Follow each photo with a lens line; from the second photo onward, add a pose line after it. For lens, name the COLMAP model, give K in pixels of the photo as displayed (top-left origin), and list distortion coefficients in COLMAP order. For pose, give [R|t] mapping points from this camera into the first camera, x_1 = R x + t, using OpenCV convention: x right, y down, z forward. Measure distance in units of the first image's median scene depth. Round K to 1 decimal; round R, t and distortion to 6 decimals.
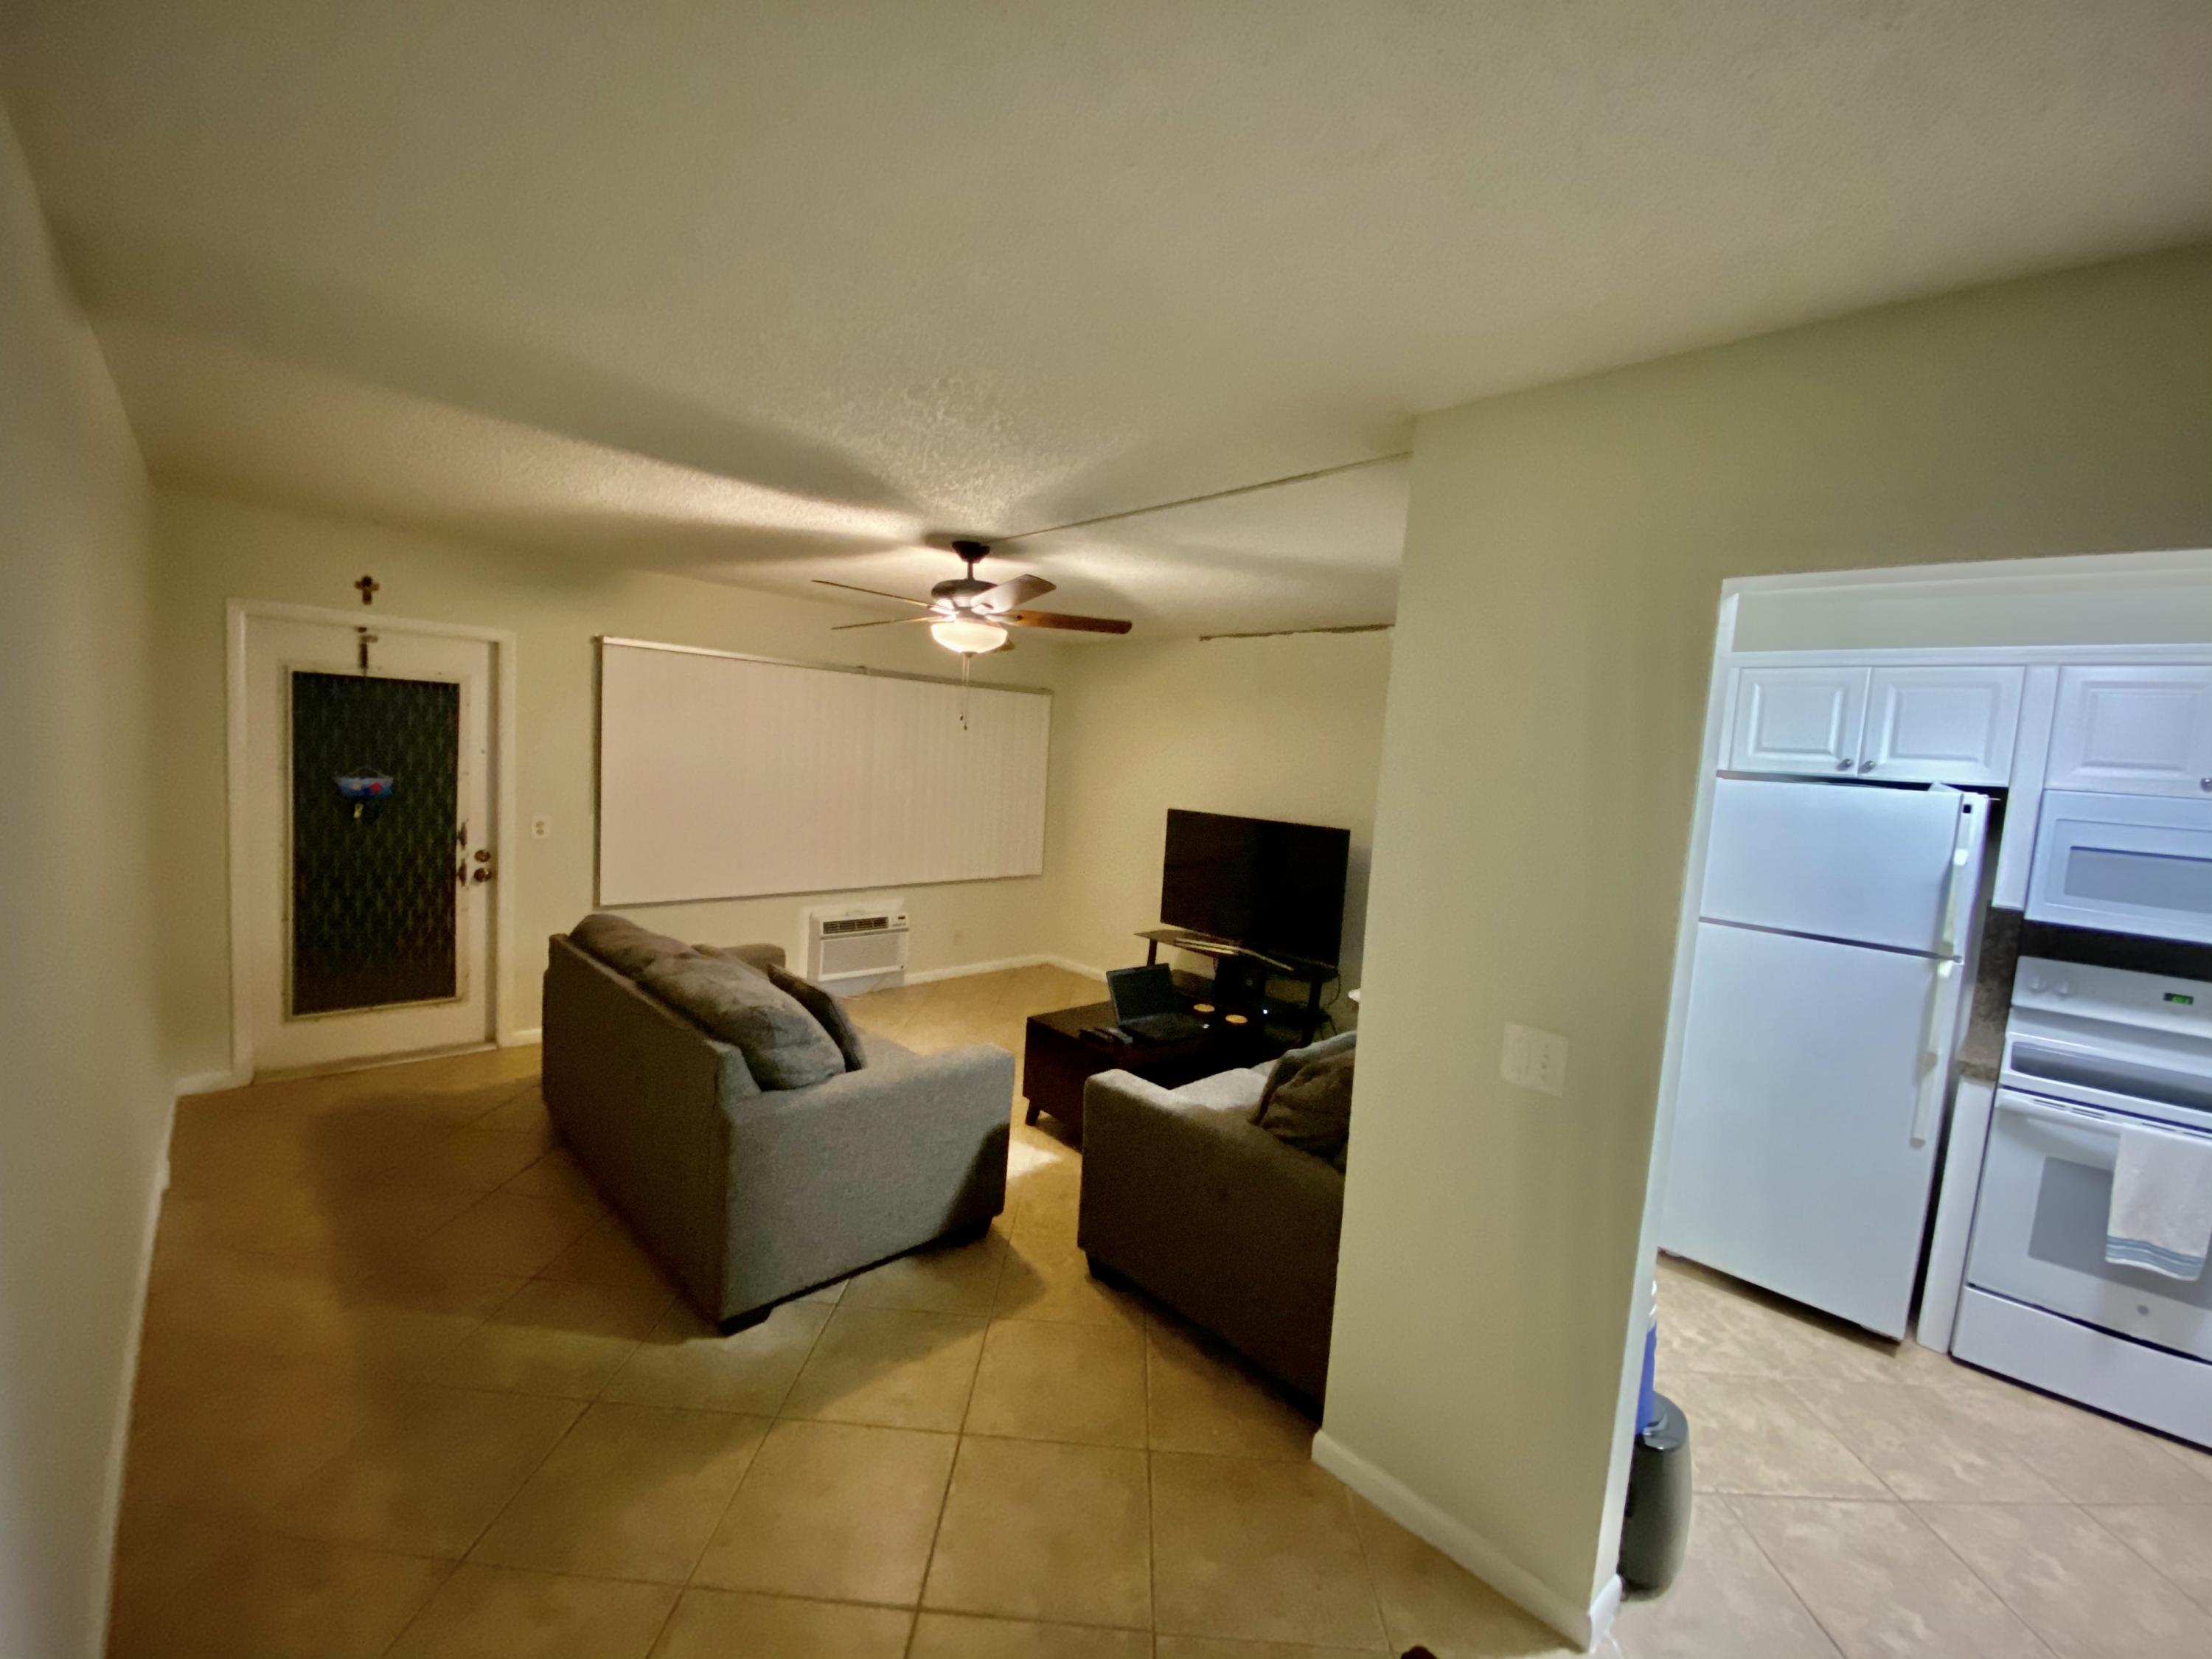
lens RADIAL K [[881.9, 0, 1106.0], [0, 881.9, 829.5], [0, 0, 1]] dist [-0.000126, -0.000242]
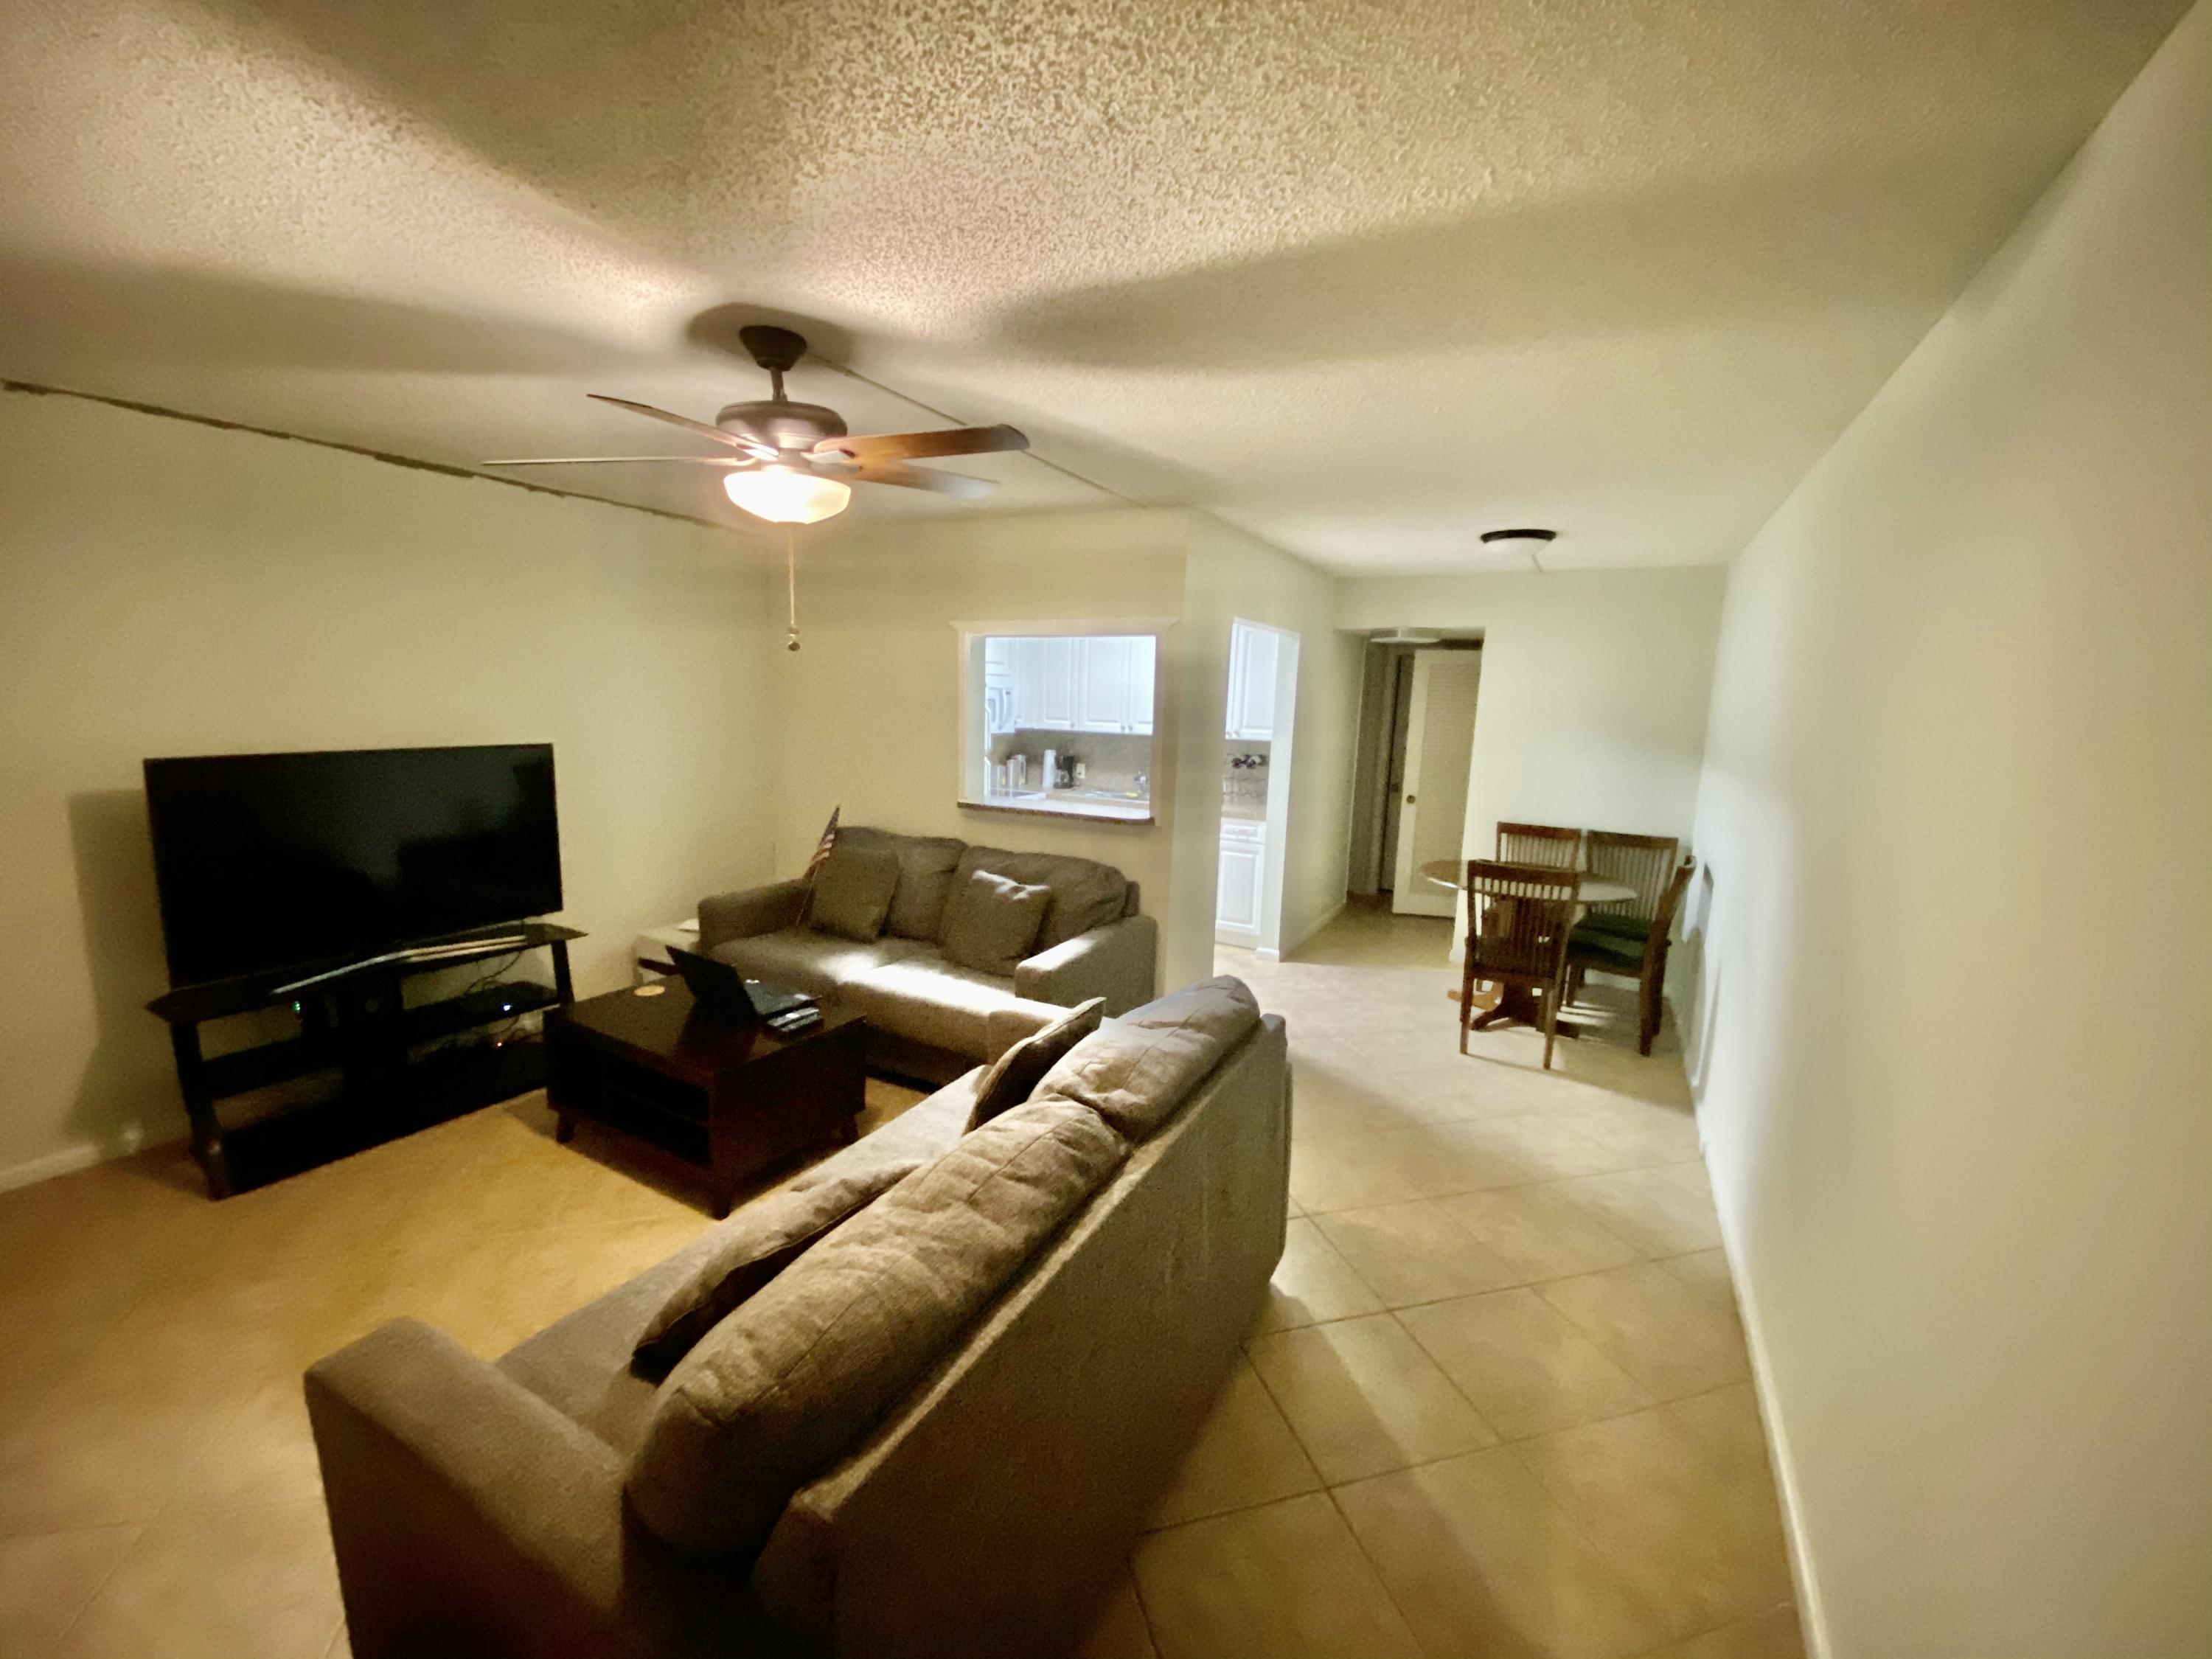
lens RADIAL K [[903.6, 0, 1031.0], [0, 903.6, 836.4], [0, 0, 1]] dist [-0.000168, -0.000015]
pose [[-0.235506, -0.222191, 0.946133, -0.725139], [0.049649, 0.969494, 0.240035, -0.118771], [-0.970604, 0.103504, -0.217290, 0.828507]]
